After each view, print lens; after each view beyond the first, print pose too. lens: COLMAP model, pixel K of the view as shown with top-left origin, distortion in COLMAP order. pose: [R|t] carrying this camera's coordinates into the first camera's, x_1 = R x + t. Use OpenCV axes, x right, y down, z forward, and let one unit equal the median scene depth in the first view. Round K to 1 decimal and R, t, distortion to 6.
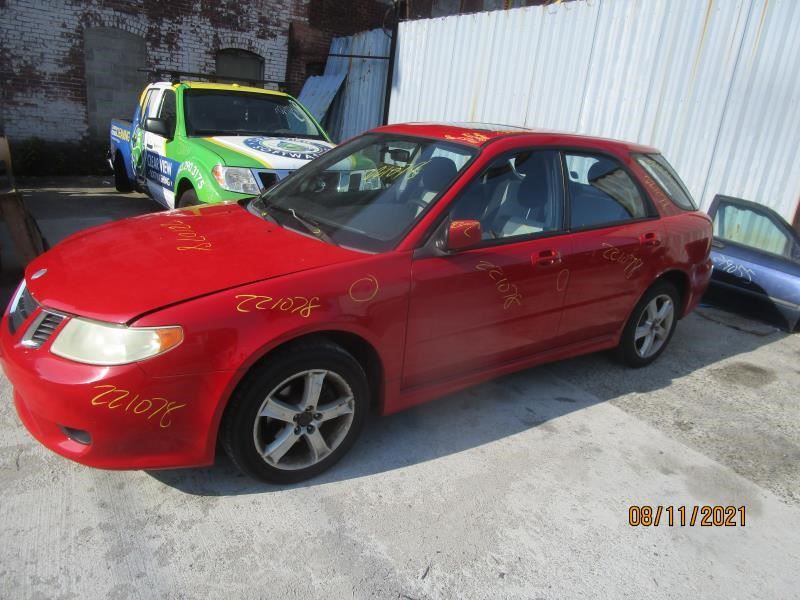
lens RADIAL K [[569.1, 0, 397.4], [0, 569.1, 300.2], [0, 0, 1]] dist [-0.030267, 0.010191]
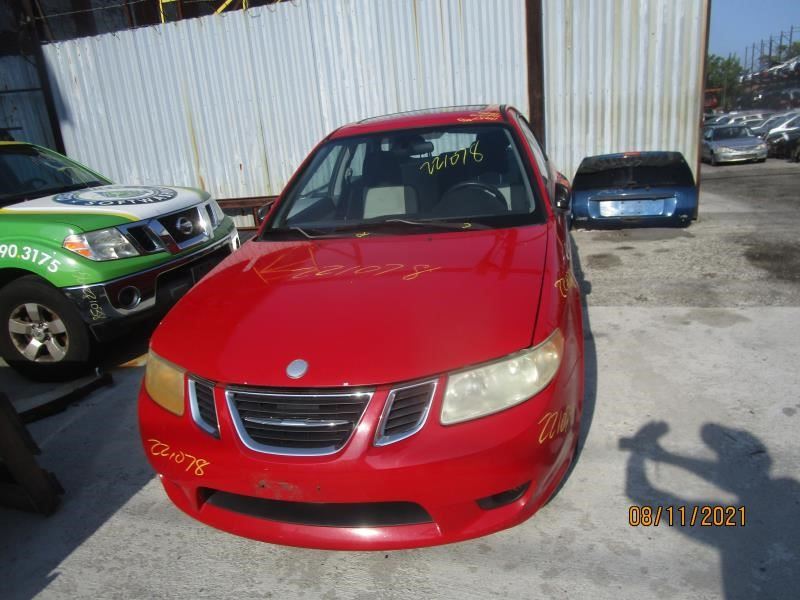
lens RADIAL K [[569.1, 0, 397.4], [0, 569.1, 300.4], [0, 0, 1]] dist [-0.030267, 0.010191]
pose [[0.746568, -0.349562, 0.566076, -0.445016], [0.357048, 0.928451, 0.102444, -0.076681], [-0.561384, 0.125635, 0.817963, 0.145258]]
